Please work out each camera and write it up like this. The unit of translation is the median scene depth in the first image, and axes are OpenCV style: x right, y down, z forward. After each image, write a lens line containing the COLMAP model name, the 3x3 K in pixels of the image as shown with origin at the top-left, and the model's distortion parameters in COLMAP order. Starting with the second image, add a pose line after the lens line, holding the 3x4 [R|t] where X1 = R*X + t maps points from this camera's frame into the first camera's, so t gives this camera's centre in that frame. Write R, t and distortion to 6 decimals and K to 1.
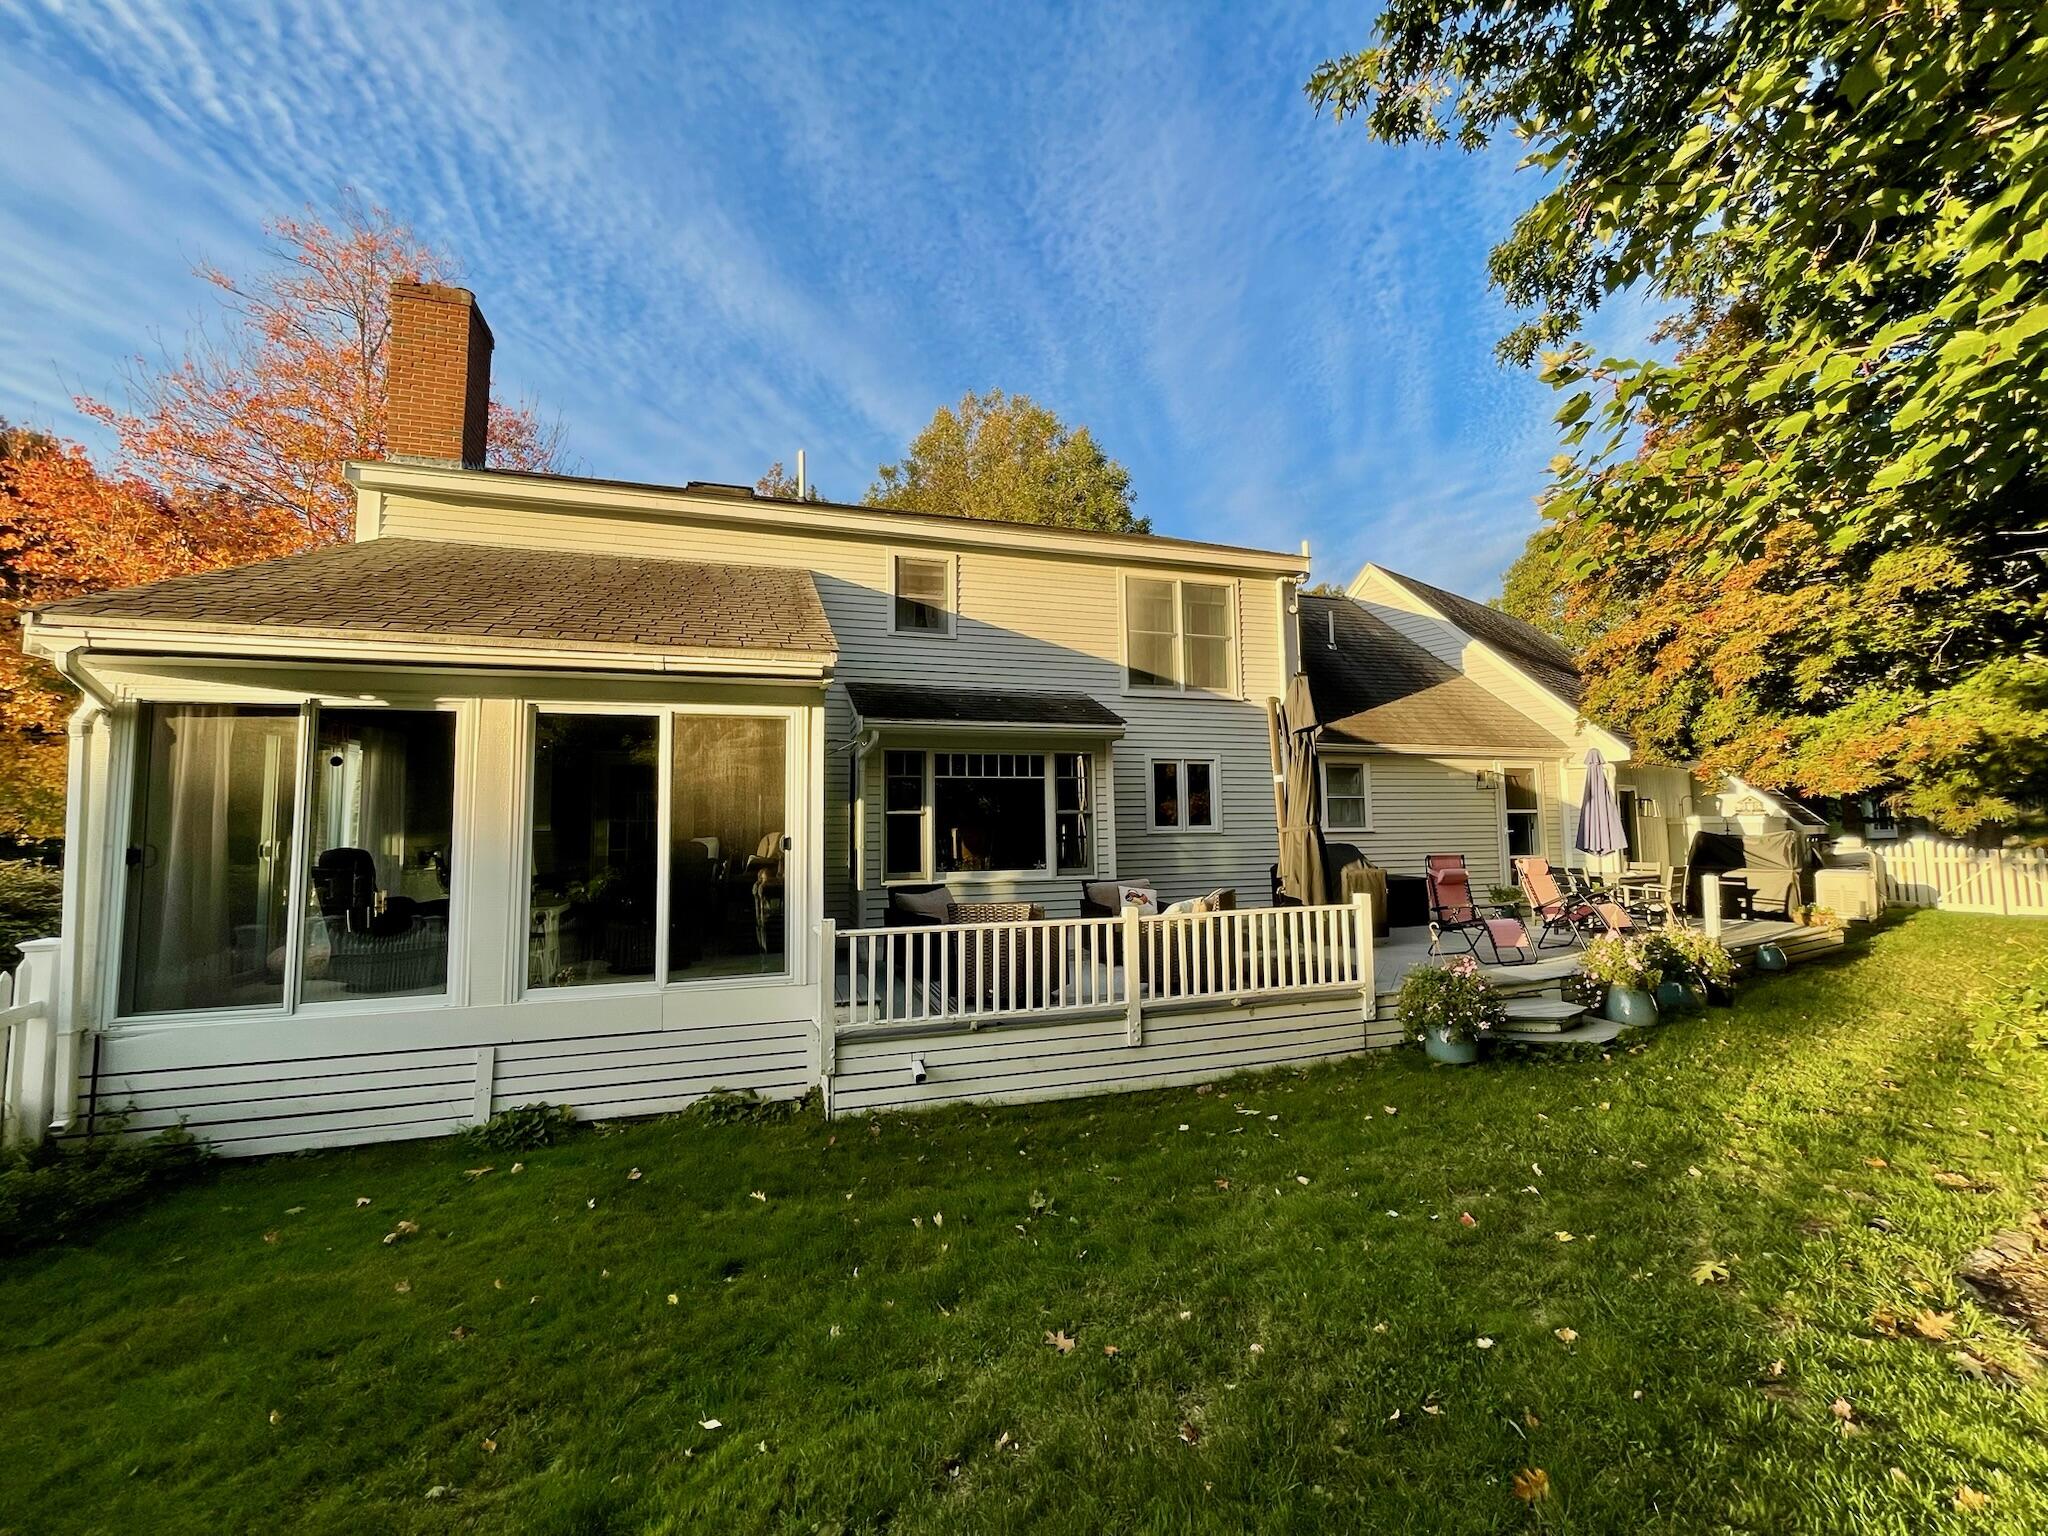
lens RADIAL K [[828.9, 0, 1021.3], [0, 828.9, 772.8], [0, 0, 1]] dist [-0.010540, -0.000181]
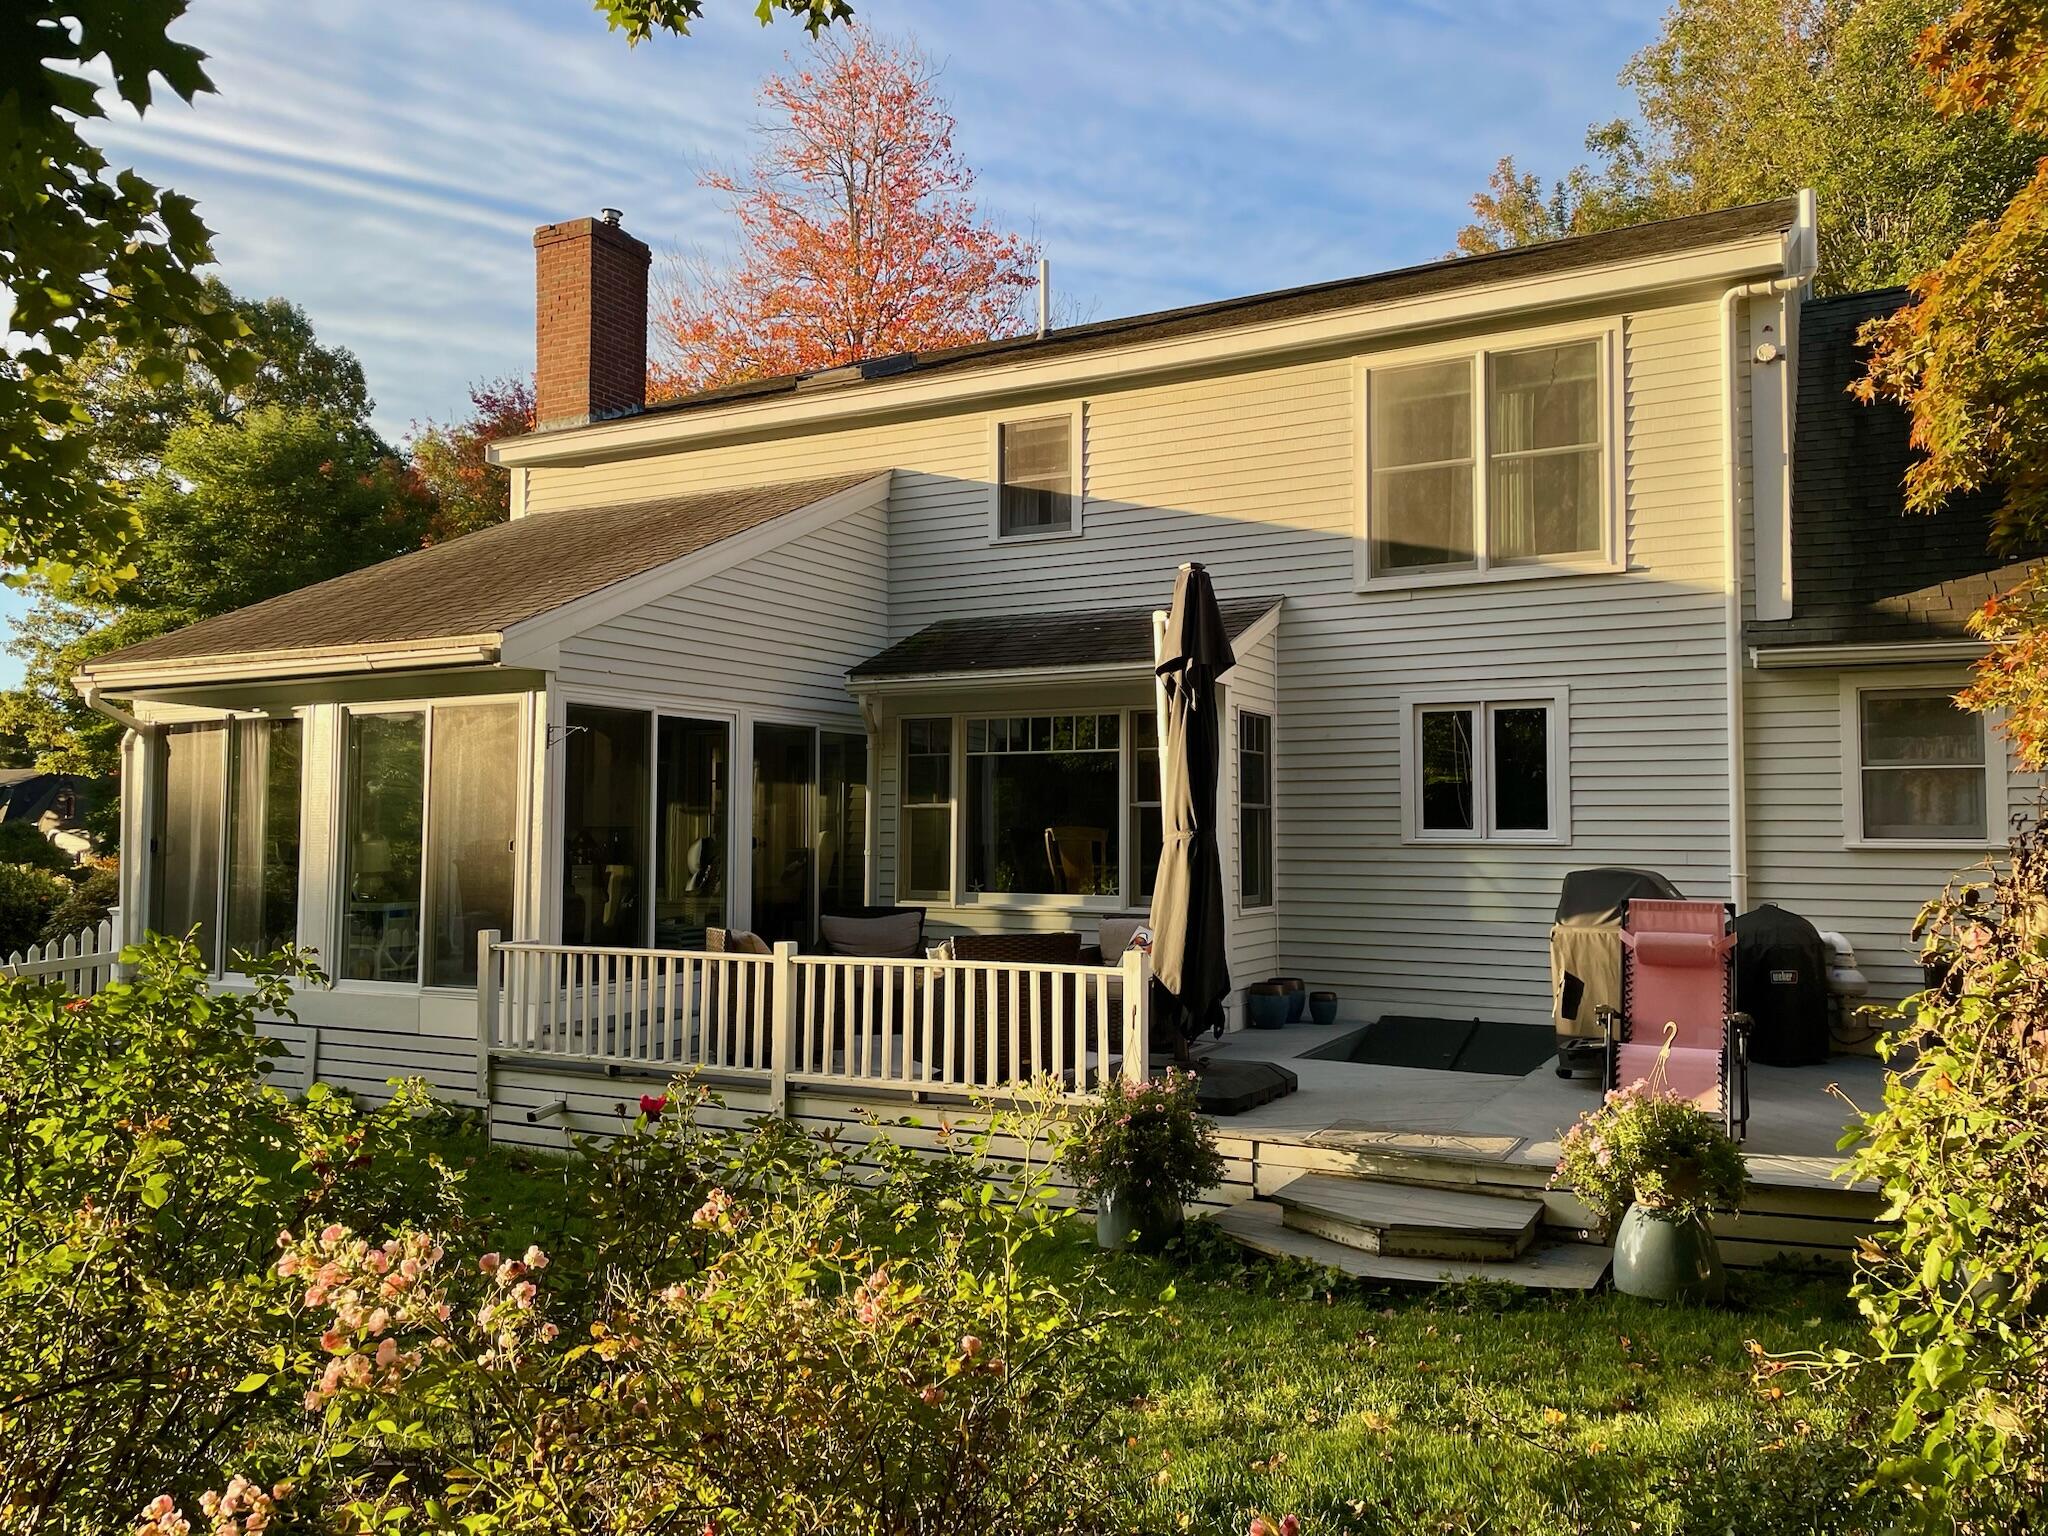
lens RADIAL K [[1535.1, 0, 1029.1], [0, 1535.1, 760.3], [0, 0, 1]] dist [0.089961, -0.121911]
pose [[0.698062, -0.019668, -0.715767, 1.026442], [0.039660, 0.999150, 0.011224, -0.002632], [0.714938, -0.036223, 0.698249, 0.178823]]
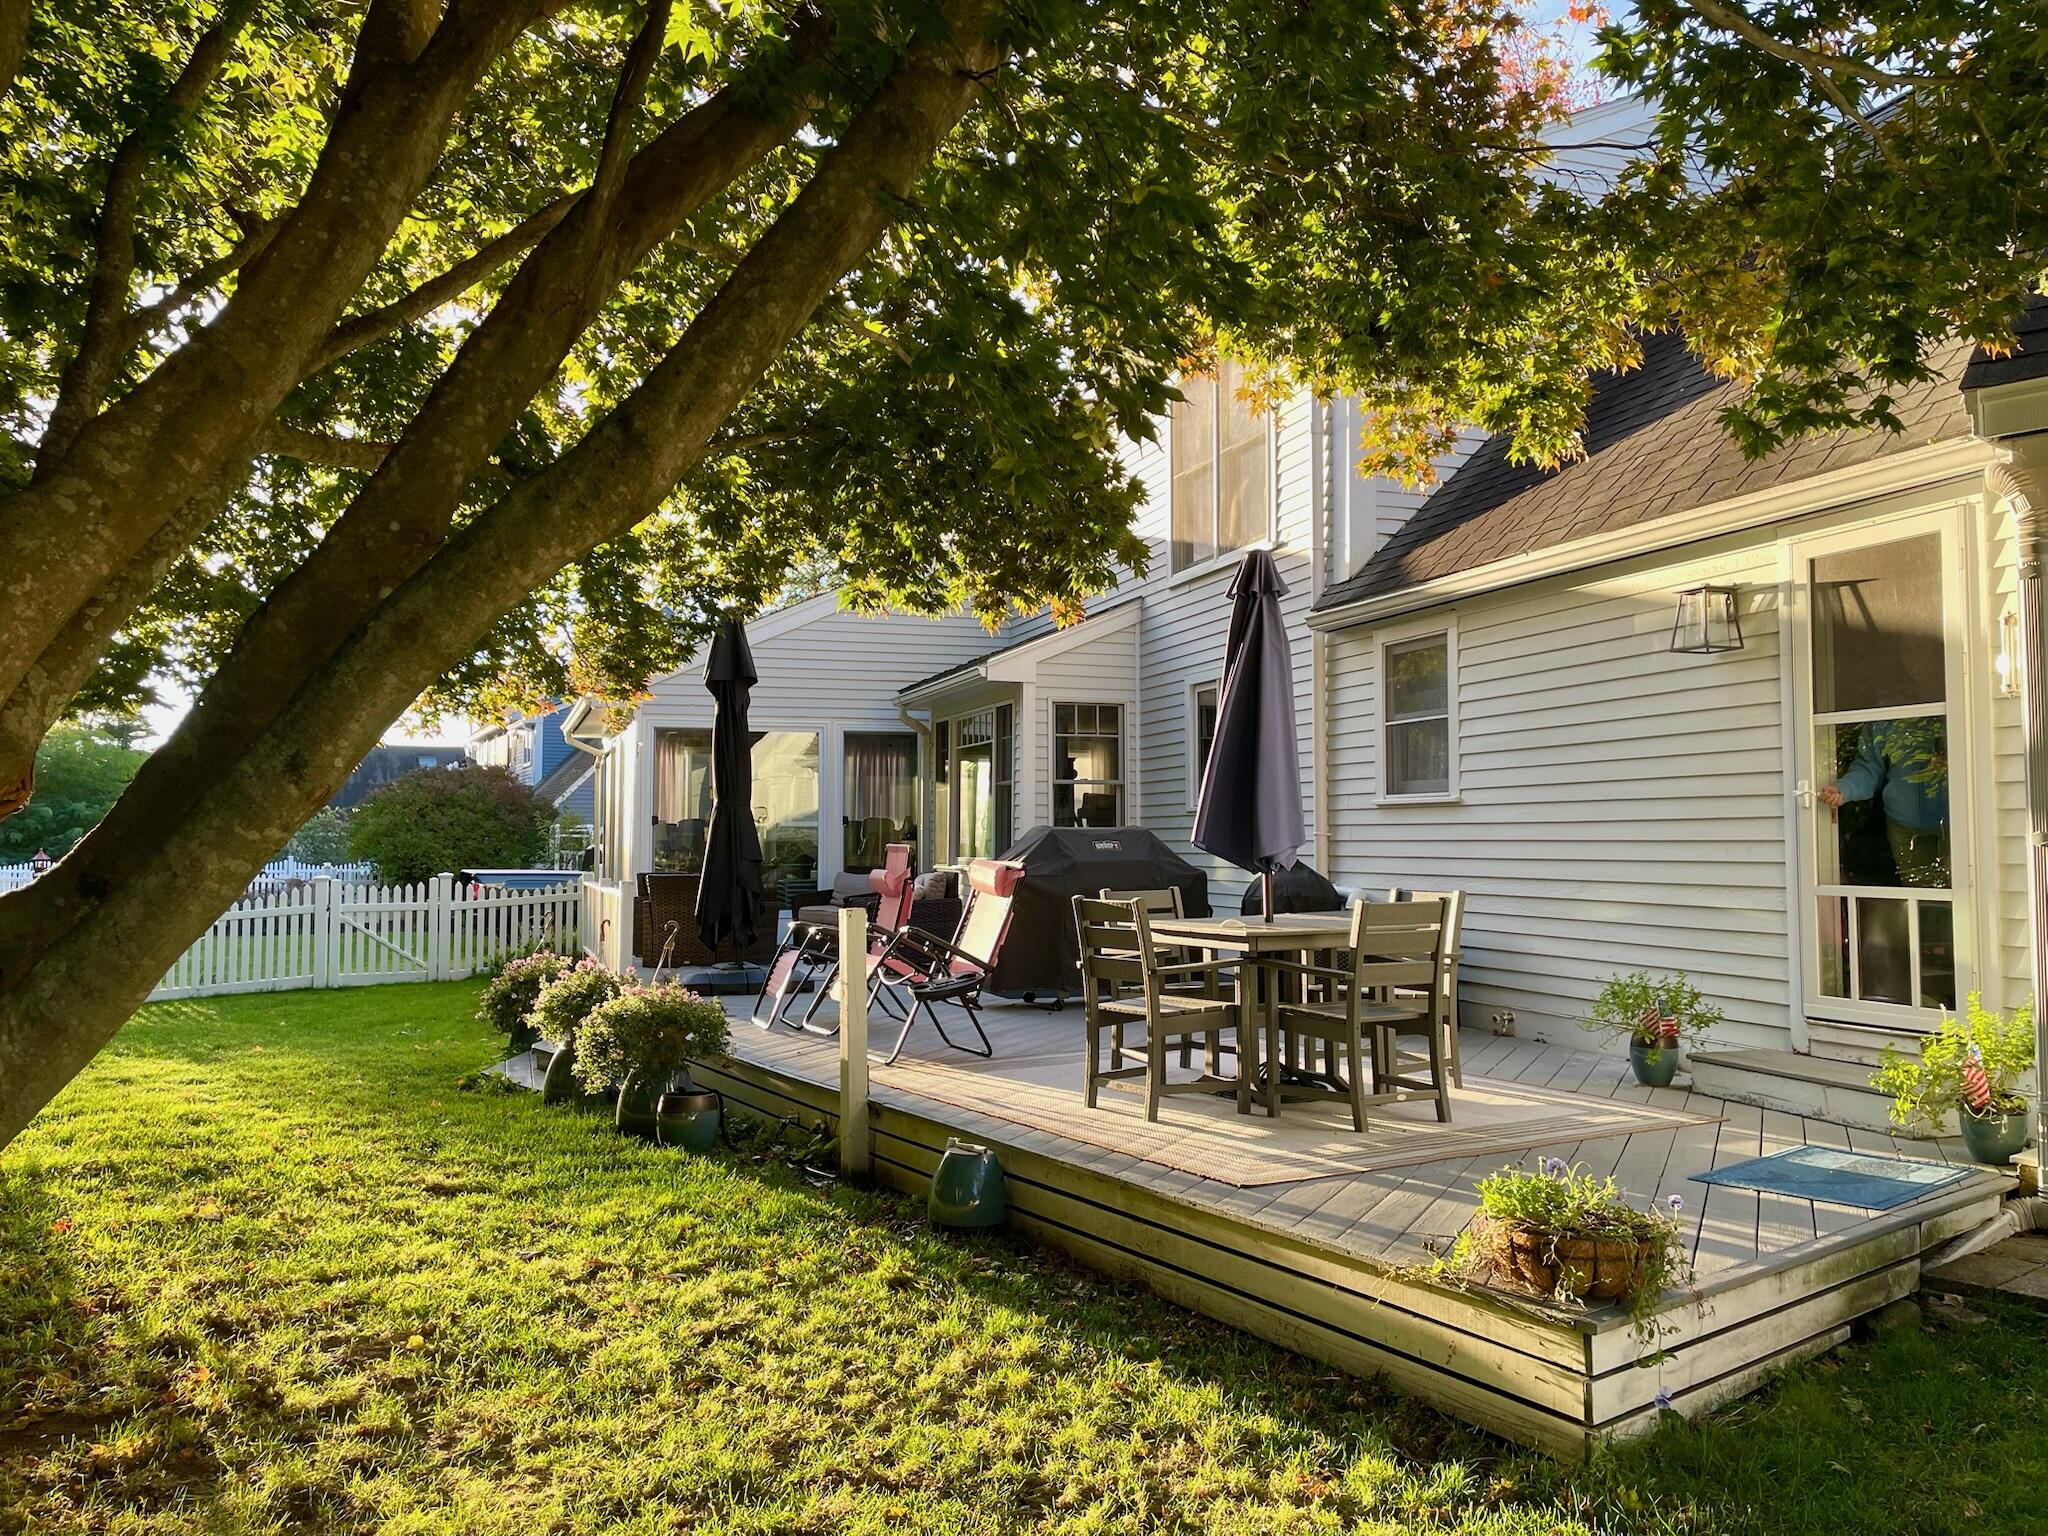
lens RADIAL K [[1535.1, 0, 1029.1], [0, 1535.1, 760.3], [0, 0, 1]] dist [0.089961, -0.121911]
pose [[0.040045, -0.040164, -0.998390, 1.830886], [0.072713, 0.996660, -0.037178, 0.100885], [0.996549, -0.071108, 0.042831, 1.215041]]
